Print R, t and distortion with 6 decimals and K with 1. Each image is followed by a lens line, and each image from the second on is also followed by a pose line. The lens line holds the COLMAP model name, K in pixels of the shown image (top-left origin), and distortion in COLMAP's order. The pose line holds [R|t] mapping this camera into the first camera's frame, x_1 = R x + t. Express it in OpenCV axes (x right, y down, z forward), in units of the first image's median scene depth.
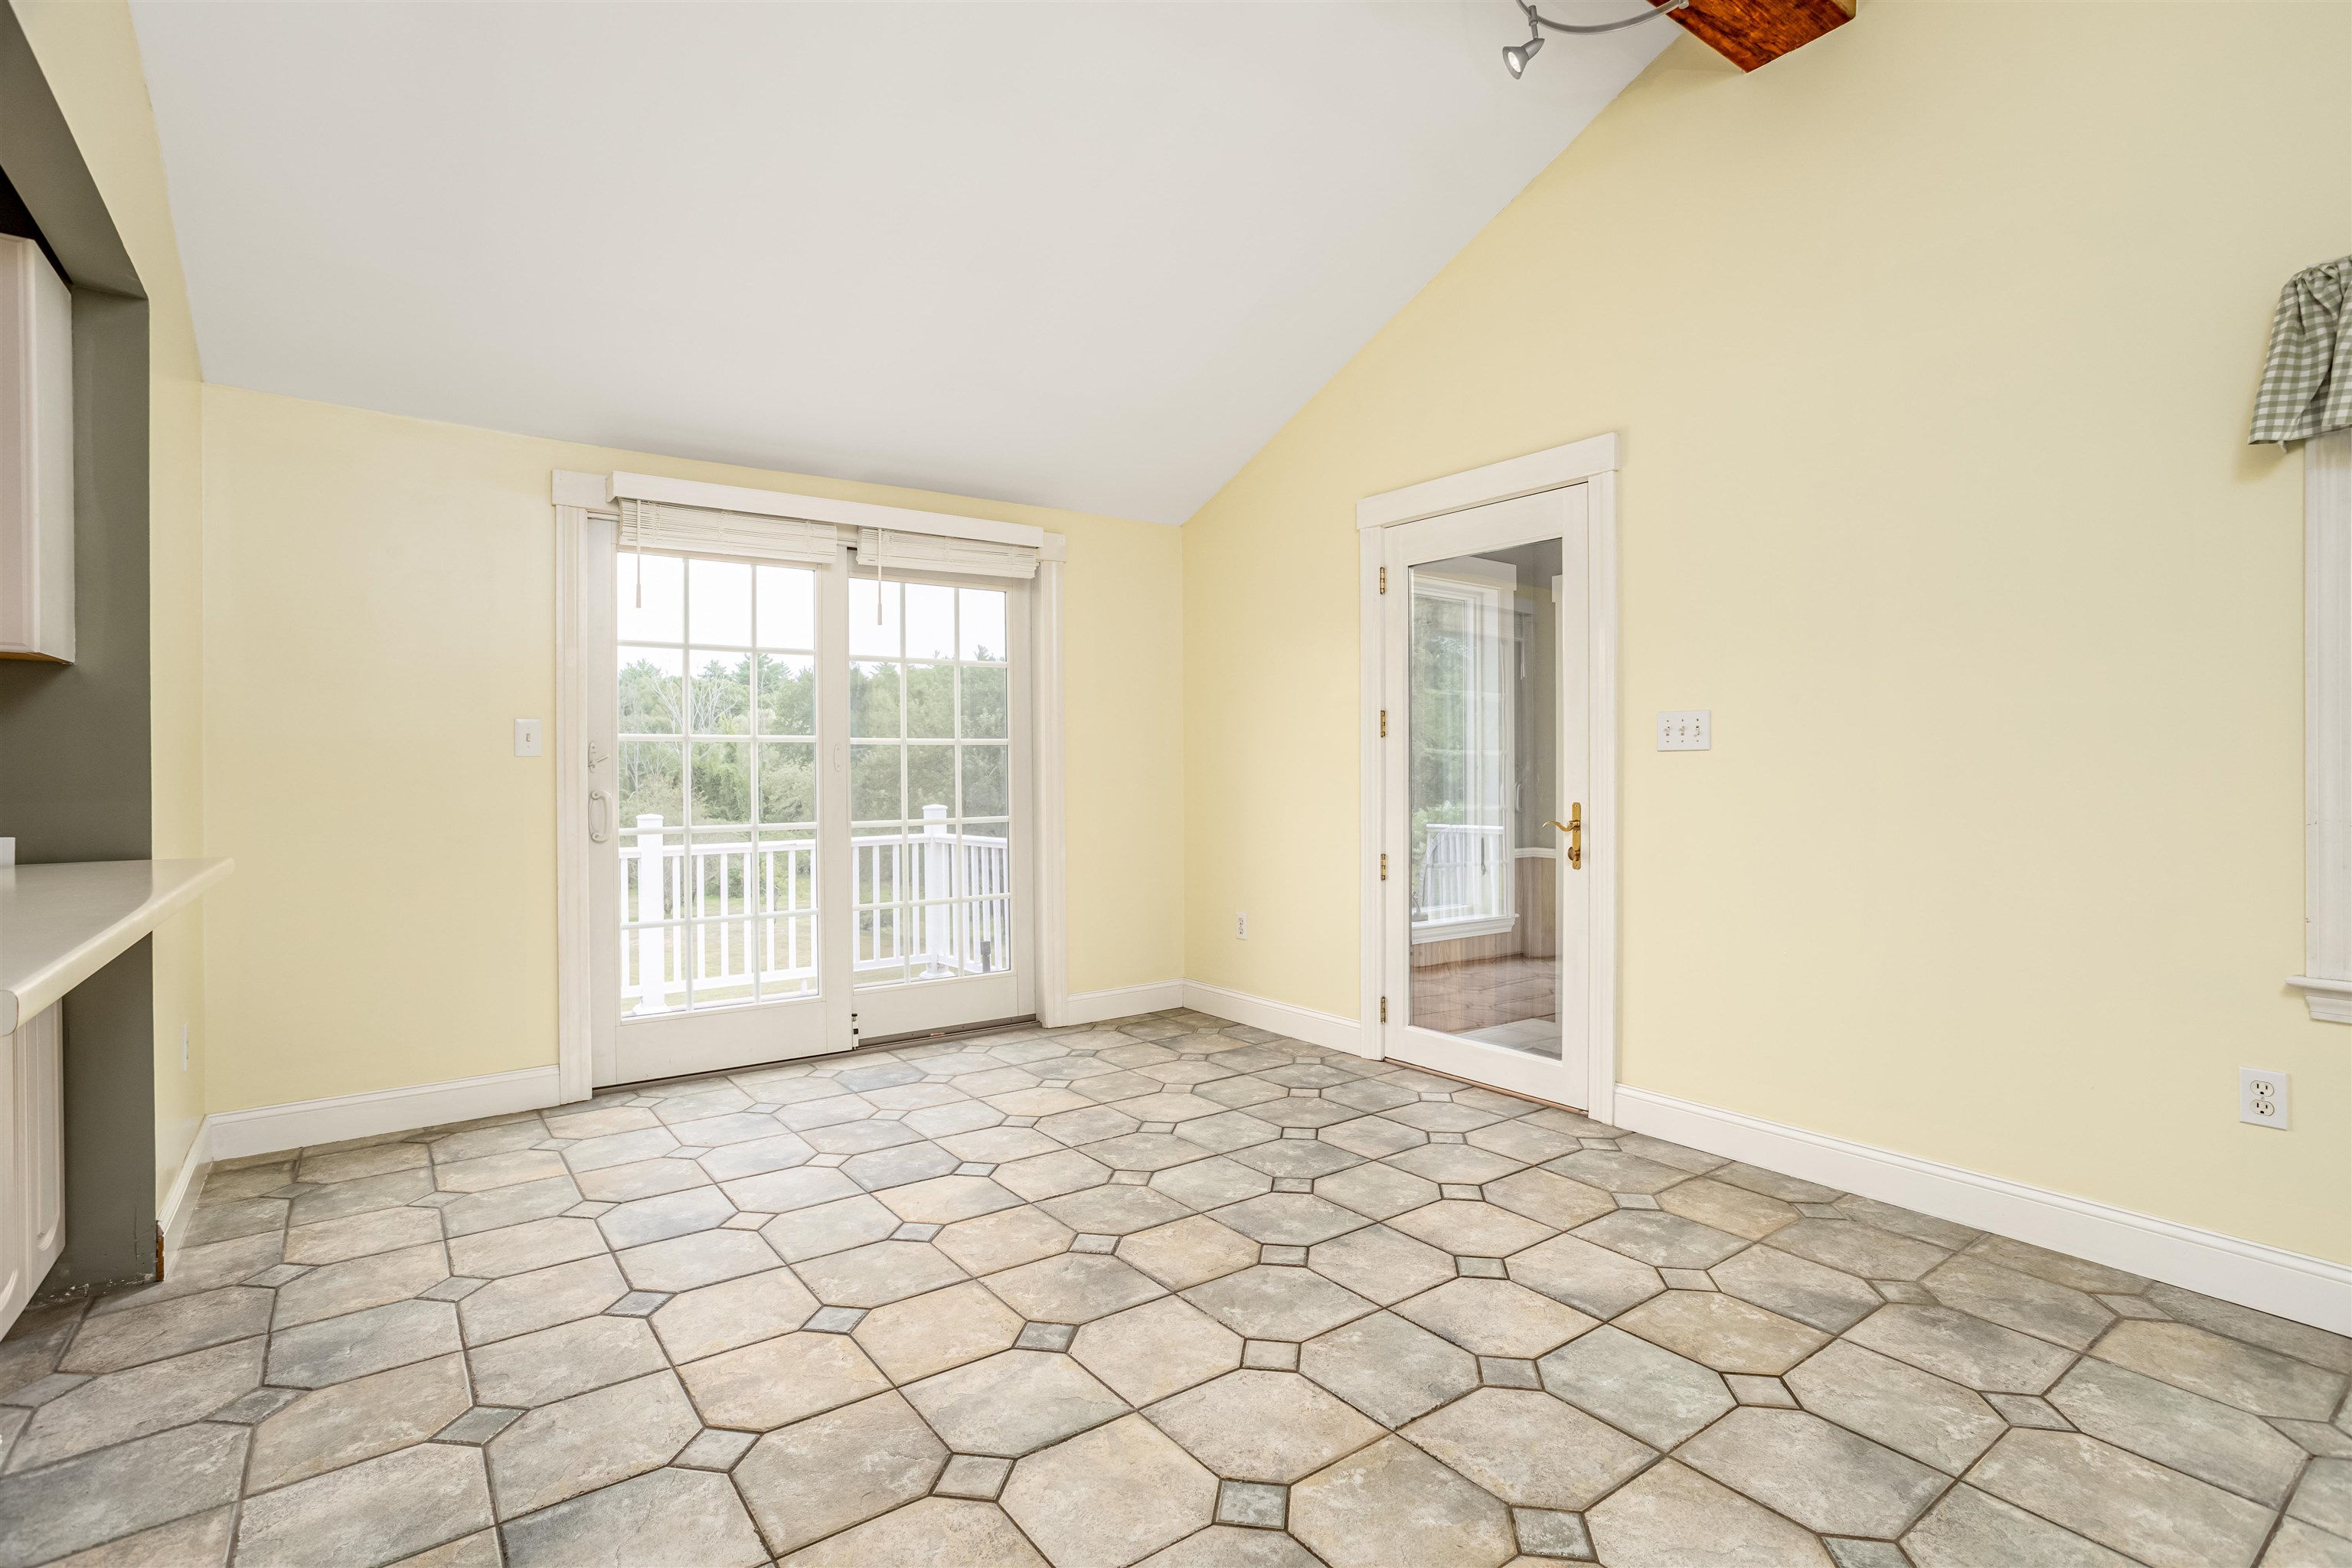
lens RADIAL K [[1123.7, 0, 1172.8], [0, 1123.7, 763.8], [0, 0, 1]] dist [-0.049747, 0.024540]
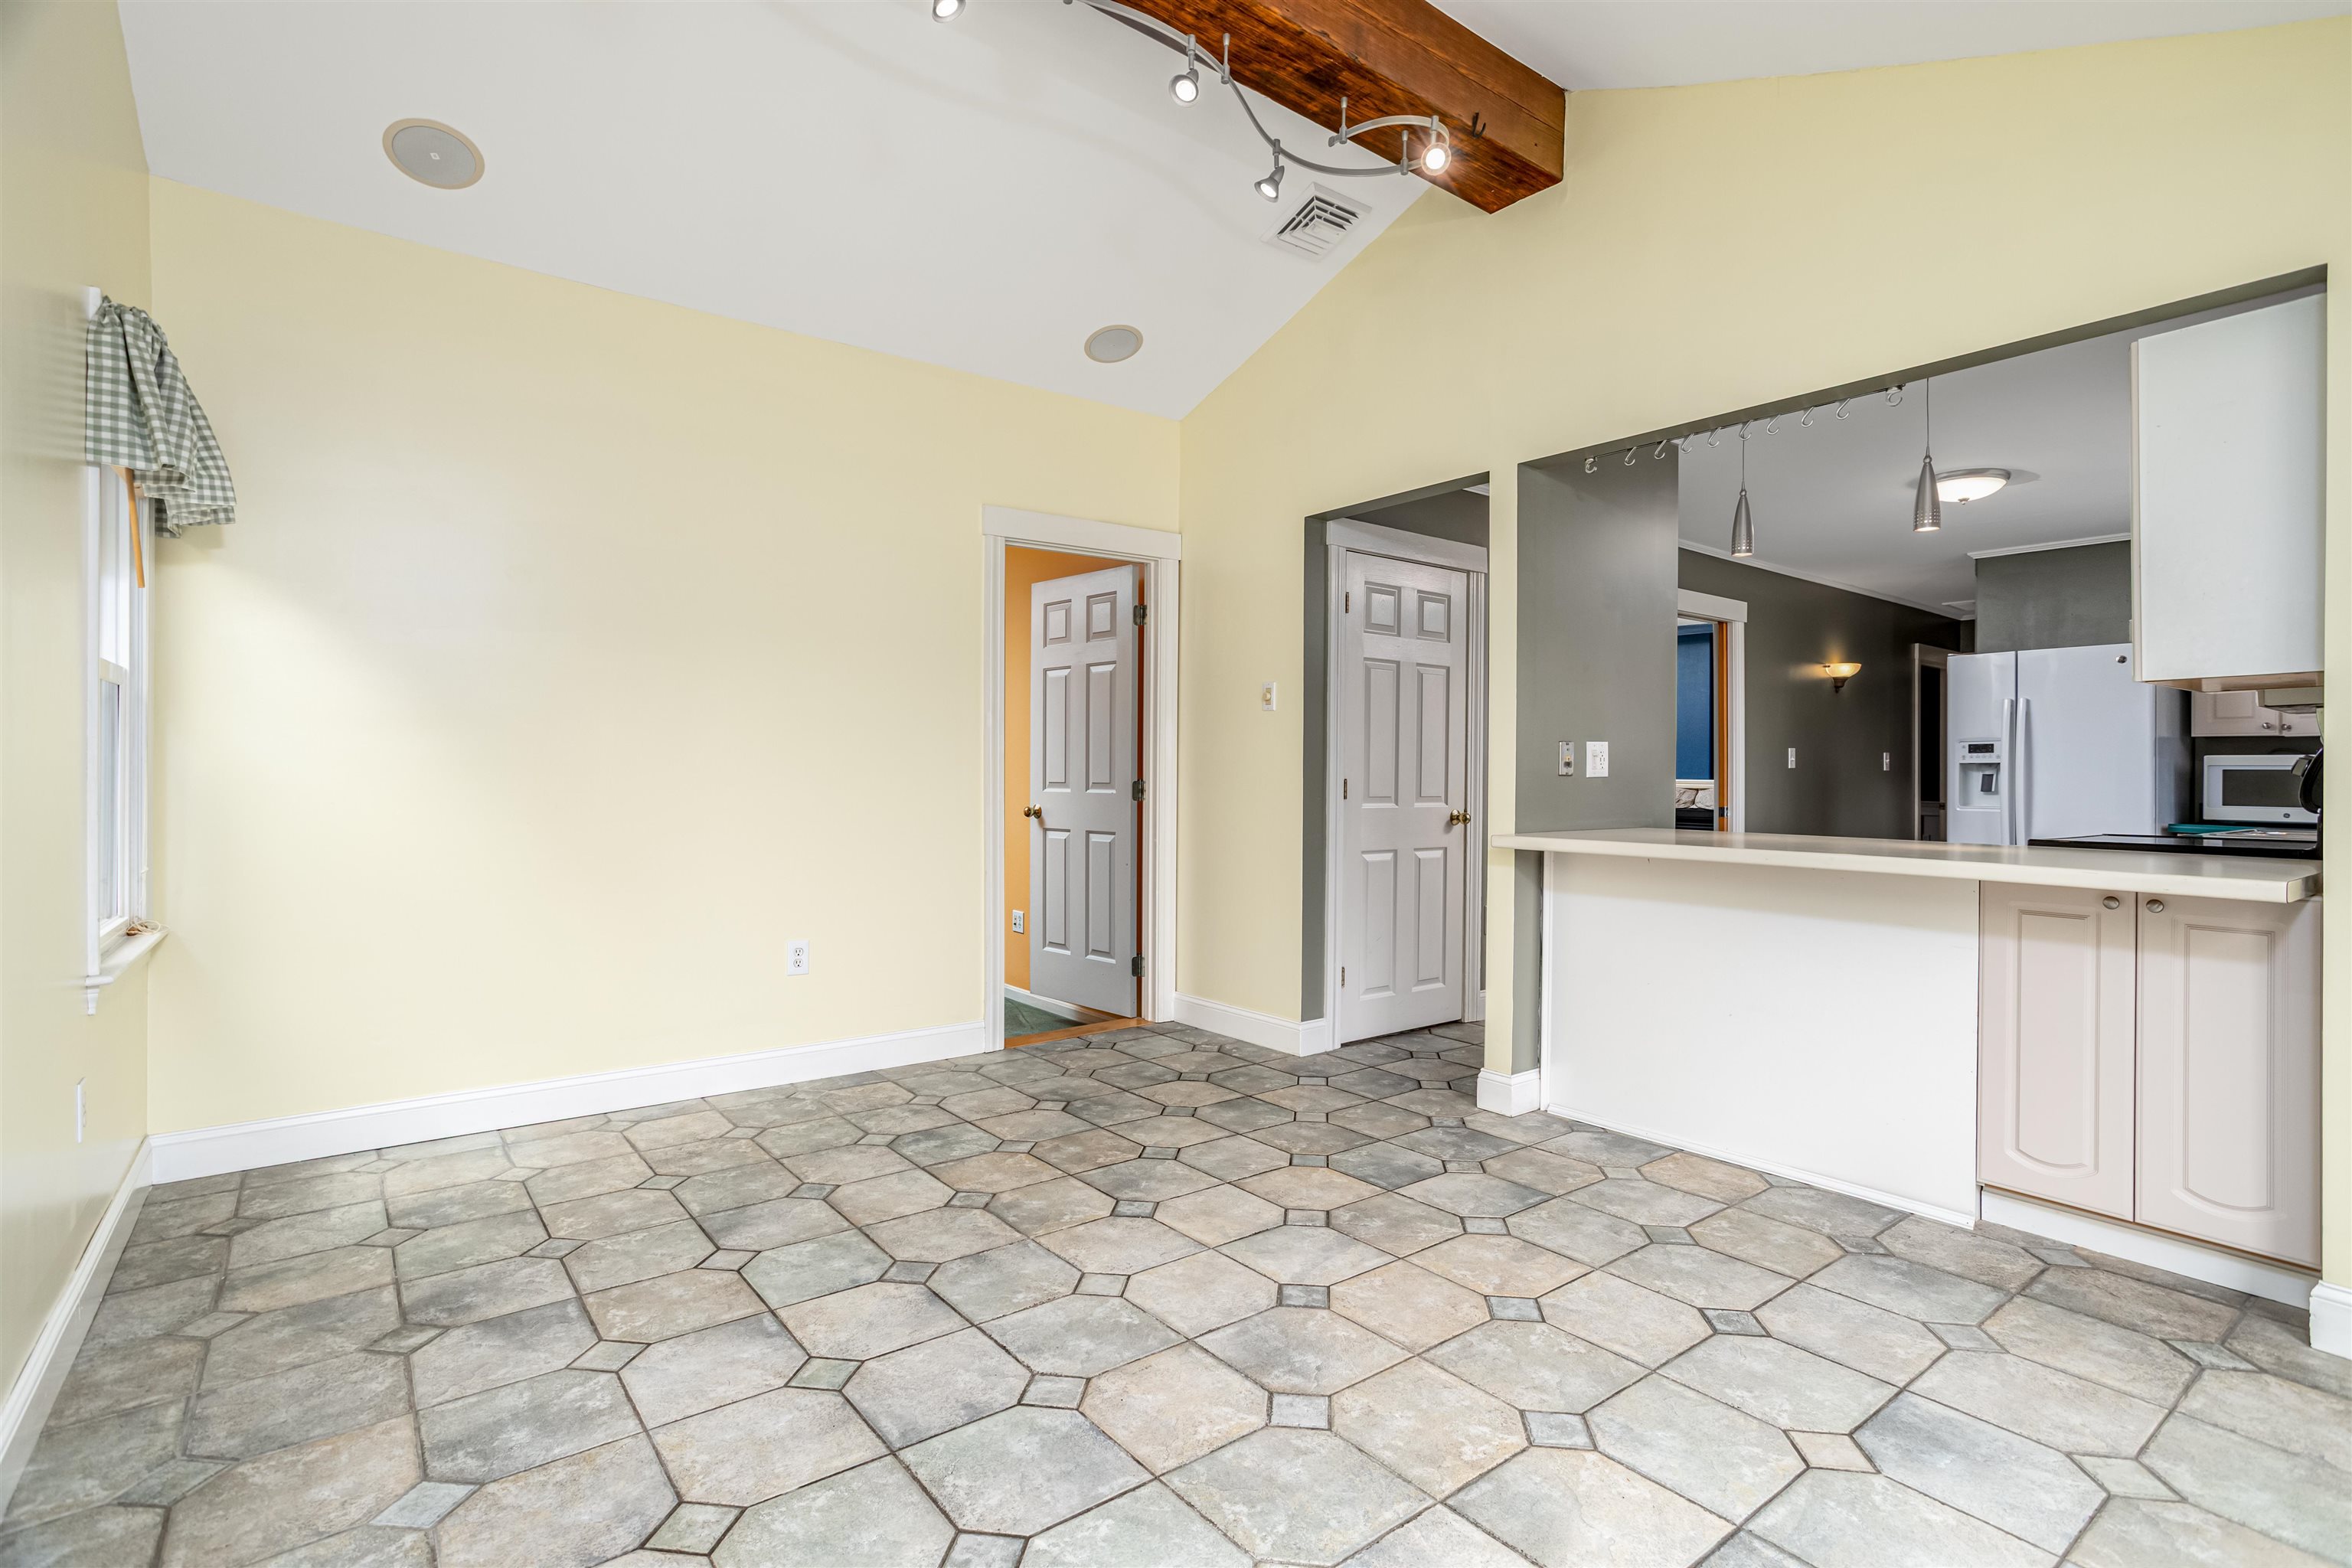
lens RADIAL K [[1123.7, 0, 1174.3], [0, 1123.7, 772.9], [0, 0, 1]] dist [-0.049747, 0.024540]
pose [[-0.999778, -0.001029, -0.021044, 0.030786], [-0.000995, 0.999998, -0.001605, 0.002265], [0.021046, -0.001583, -0.999777, 1.740513]]
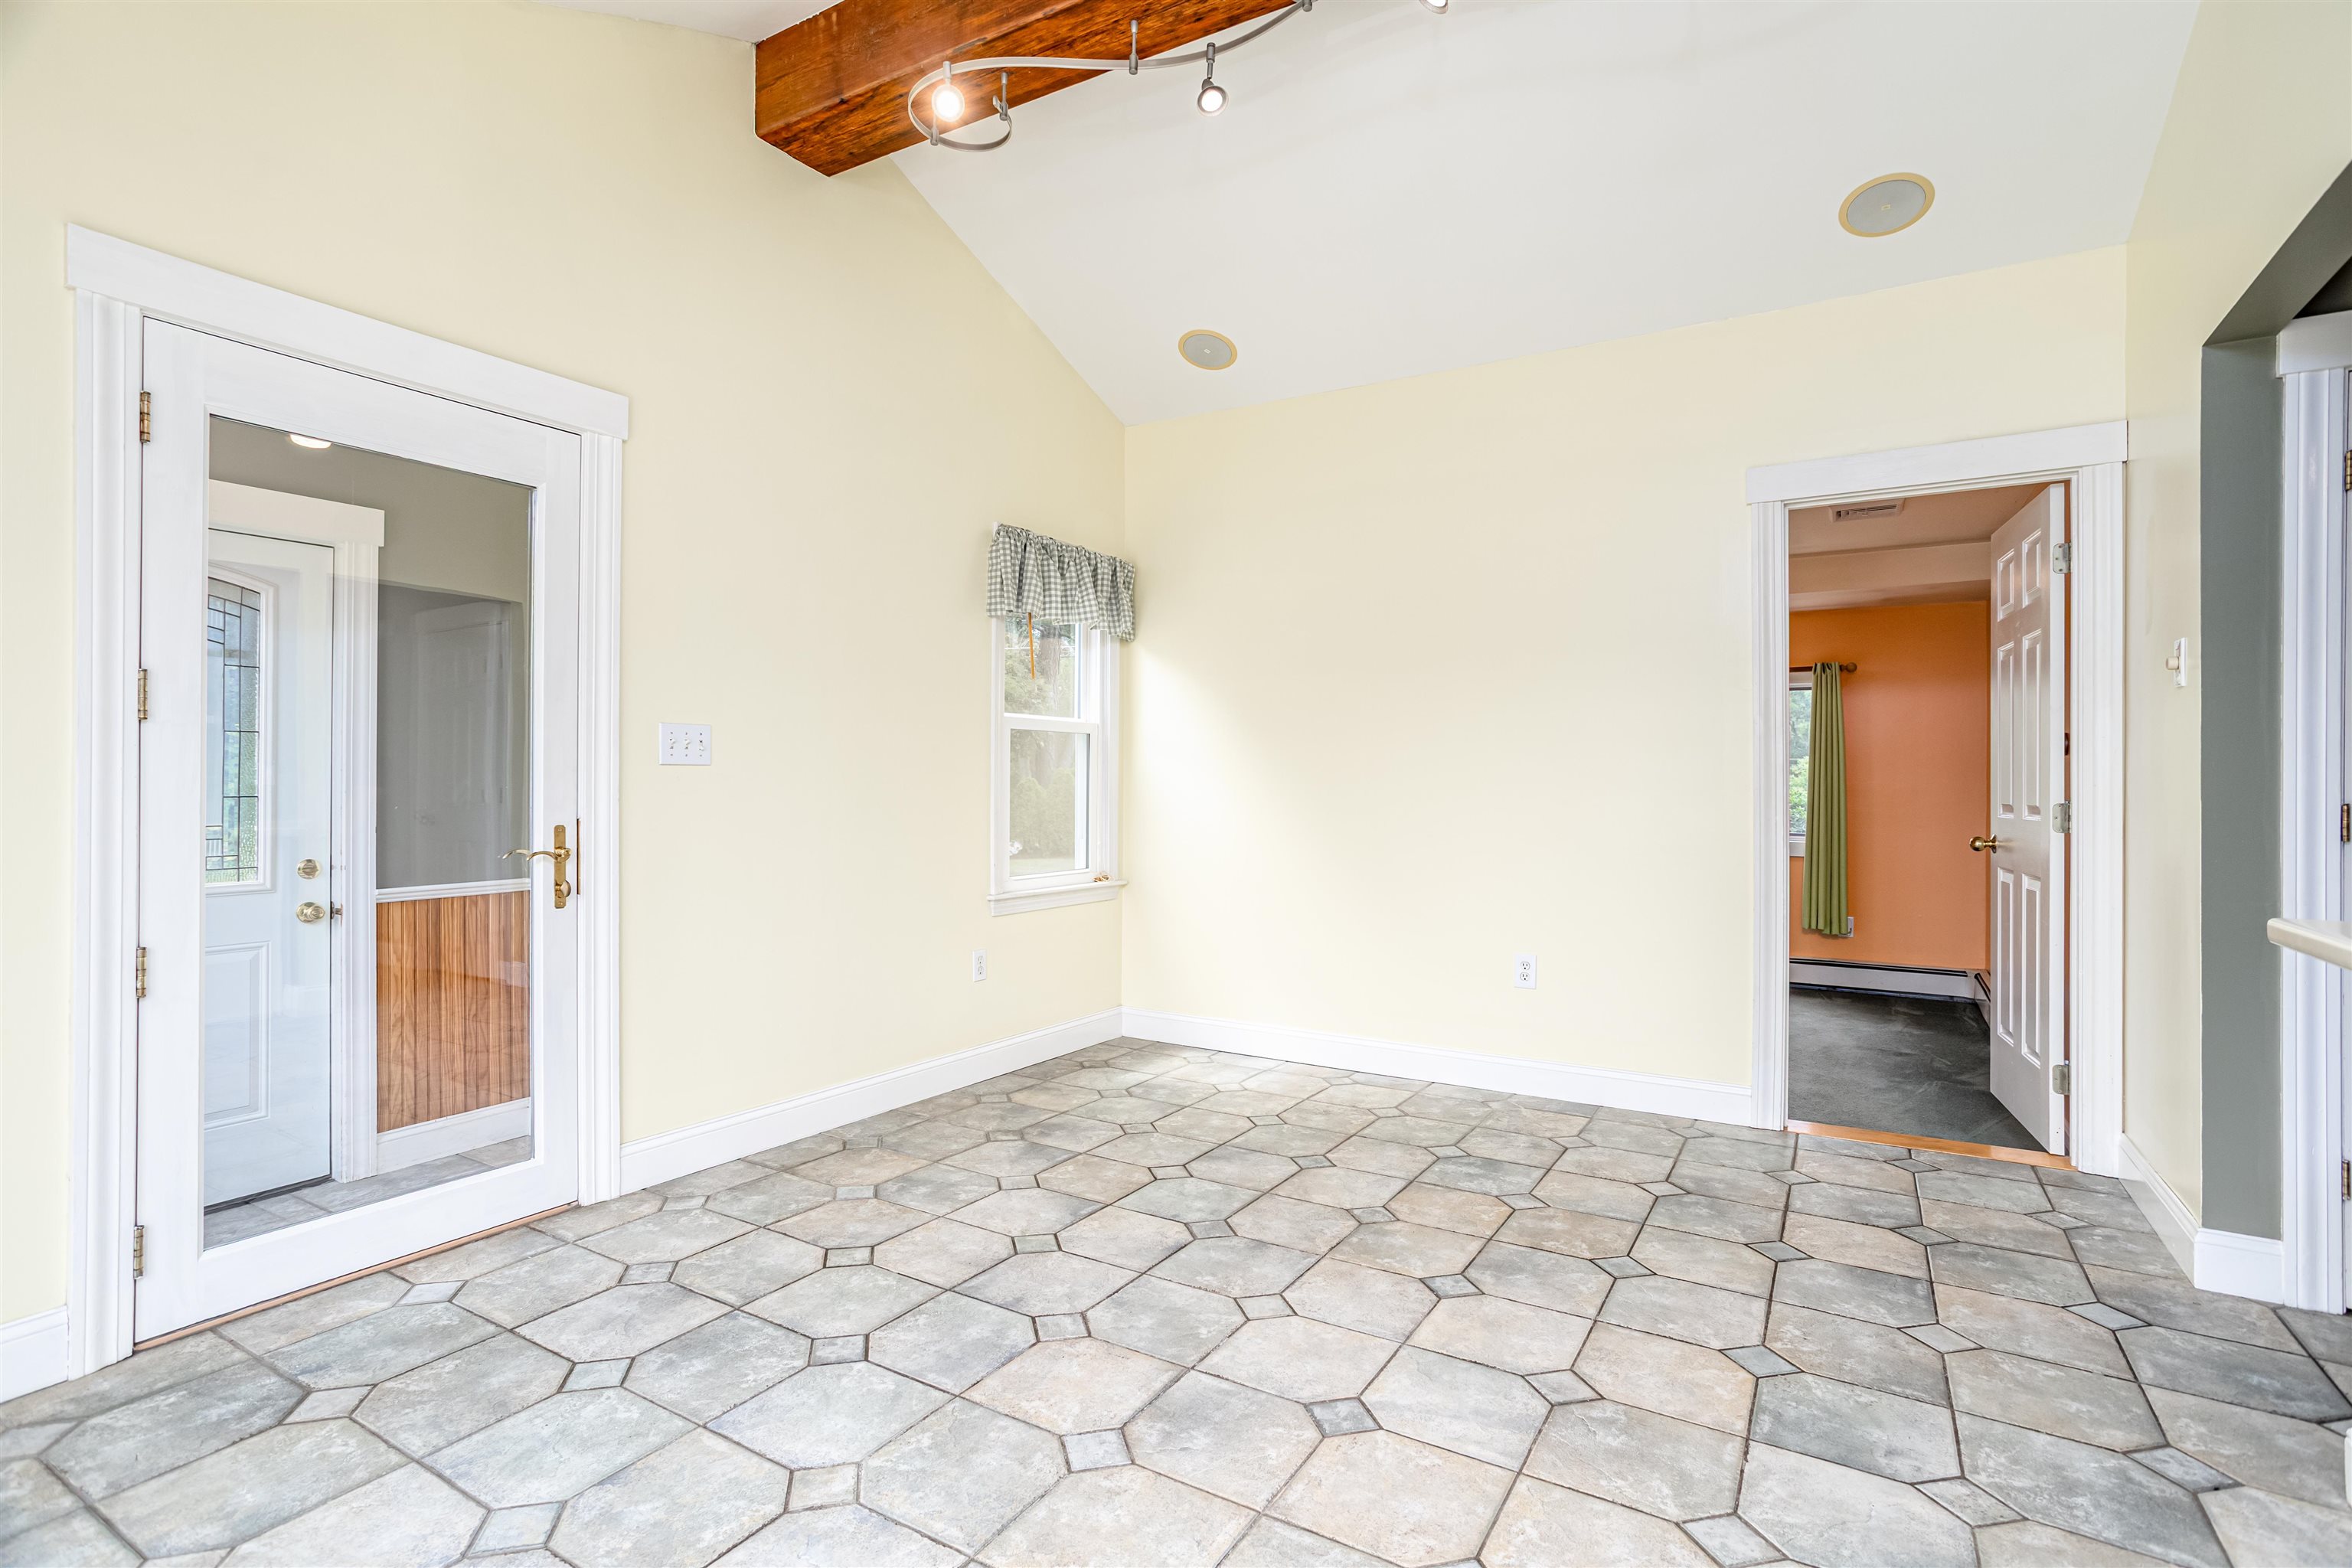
lens RADIAL K [[1123.7, 0, 1176.2], [0, 1123.7, 771.0], [0, 0, 1]] dist [-0.049747, 0.024540]
pose [[-0.379276, 0.011311, 0.925214, -0.748303], [-0.008579, 0.999839, -0.015741, 0.006072], [-0.925244, -0.013908, -0.379118, 1.224570]]
